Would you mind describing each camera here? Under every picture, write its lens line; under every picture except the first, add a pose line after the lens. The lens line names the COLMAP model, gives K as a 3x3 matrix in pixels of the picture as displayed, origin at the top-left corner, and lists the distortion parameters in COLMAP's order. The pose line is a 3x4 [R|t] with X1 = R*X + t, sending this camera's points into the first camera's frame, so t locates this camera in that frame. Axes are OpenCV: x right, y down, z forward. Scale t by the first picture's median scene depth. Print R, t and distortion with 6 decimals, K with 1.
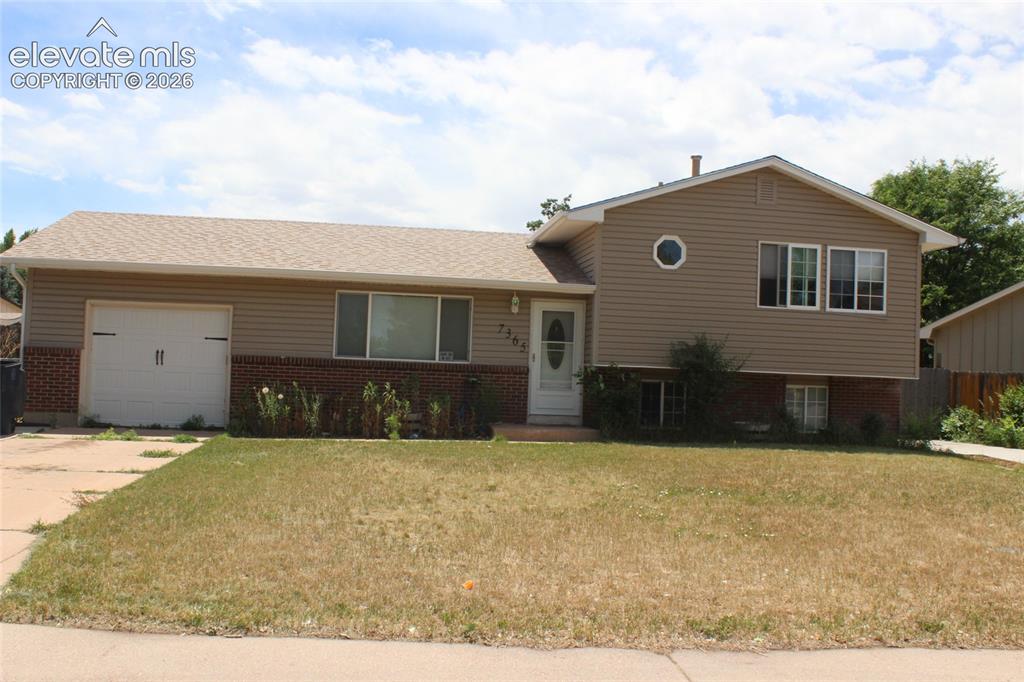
lens RADIAL K [[999.0, 0, 512.0], [0, 999.0, 341.0], [0, 0, 1]] dist [-0.135995, 0.141233]
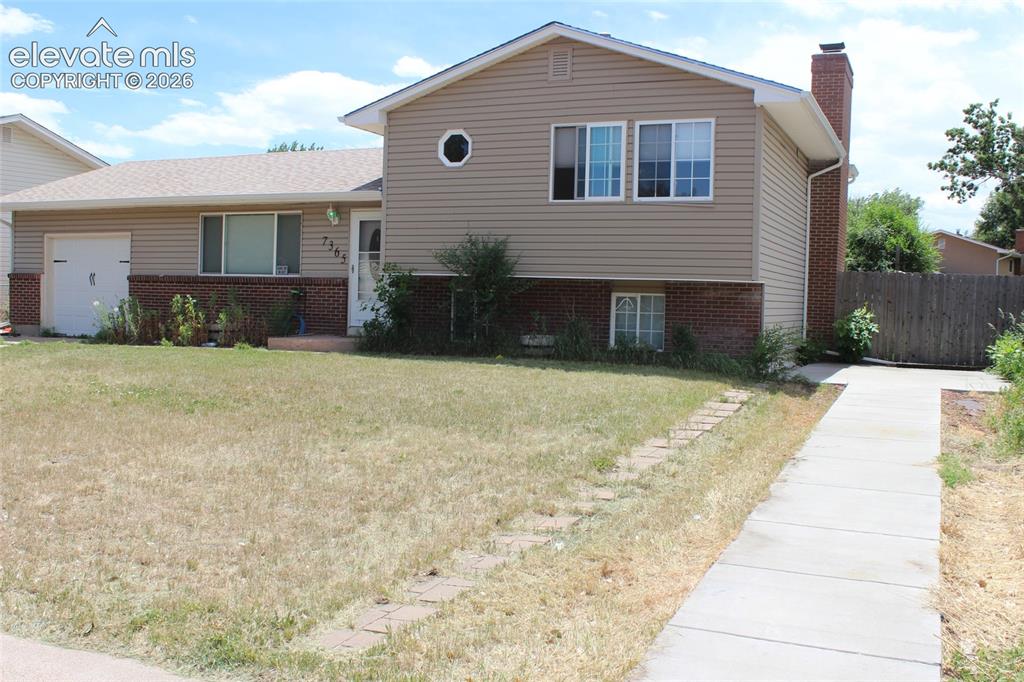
lens RADIAL K [[999.0, 0, 512.0], [0, 999.0, 341.0], [0, 0, 1]] dist [-0.135995, 0.141233]
pose [[0.847903, 0.007401, -0.530099, 0.677830], [0.024488, 0.998289, 0.053107, 0.039454], [0.529585, -0.058011, 0.846271, 0.245607]]
